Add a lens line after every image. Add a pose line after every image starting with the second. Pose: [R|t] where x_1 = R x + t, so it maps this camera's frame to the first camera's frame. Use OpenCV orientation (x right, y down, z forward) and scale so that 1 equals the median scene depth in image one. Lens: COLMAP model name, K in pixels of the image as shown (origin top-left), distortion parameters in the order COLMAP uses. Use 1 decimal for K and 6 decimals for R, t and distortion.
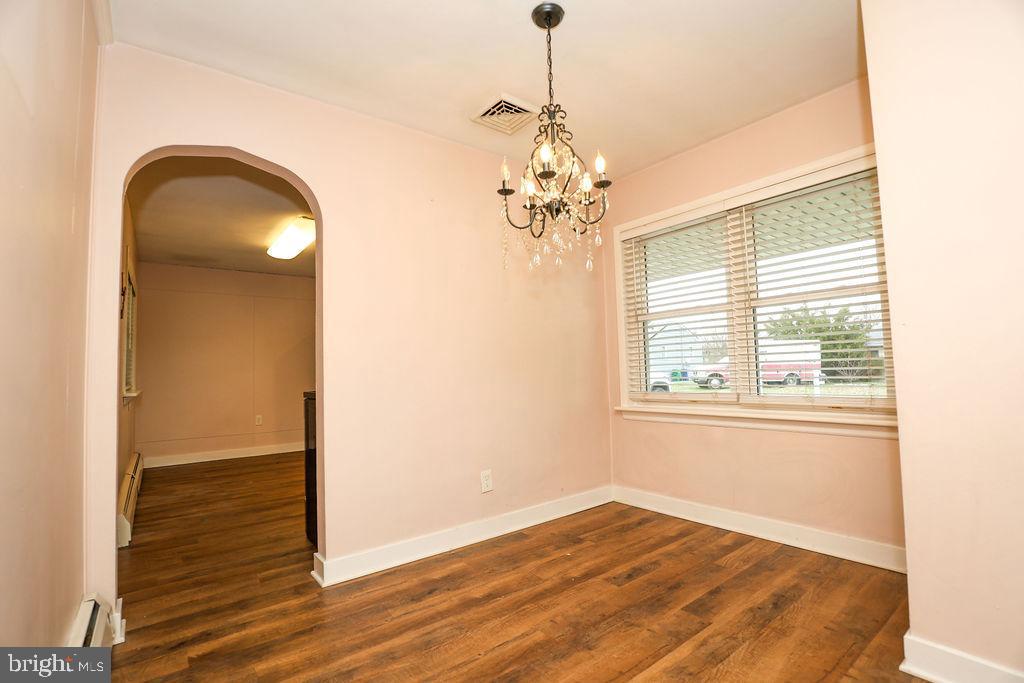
lens RADIAL K [[465.5, 0, 512.0], [0, 465.5, 341.5], [0, 0, 1]] dist [-0.043368, 0.009025]
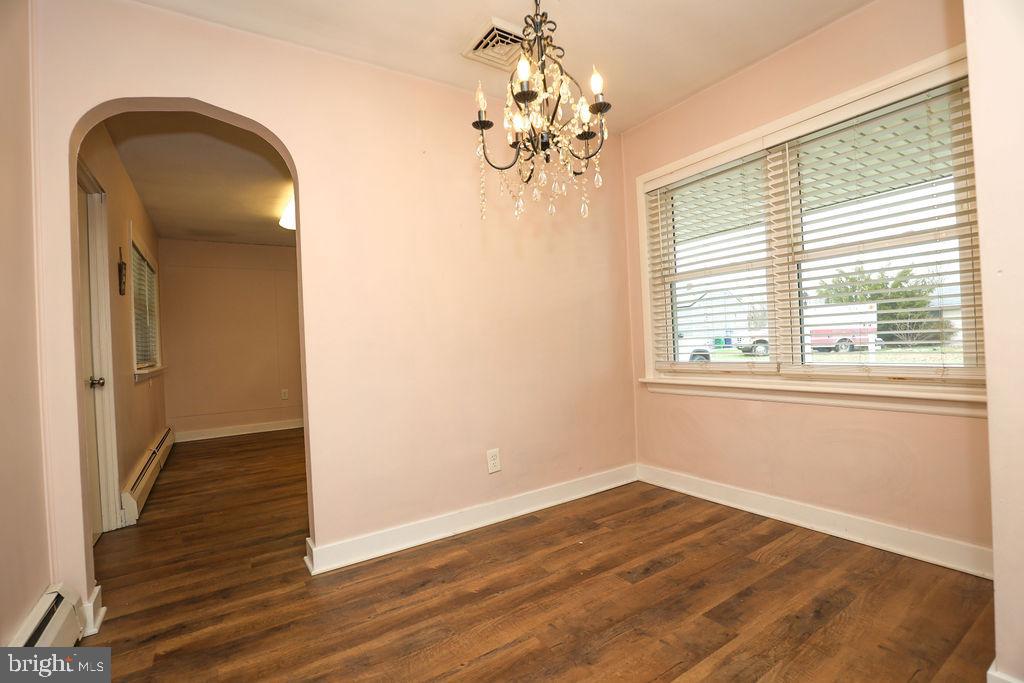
lens RADIAL K [[465.5, 0, 512.0], [0, 465.5, 341.5], [0, 0, 1]] dist [-0.043368, 0.009025]
pose [[0.996411, -0.017523, -0.082811, 0.082048], [0.022775, 0.997759, 0.062910, 0.009174], [0.081524, -0.064570, 0.994578, 0.133082]]
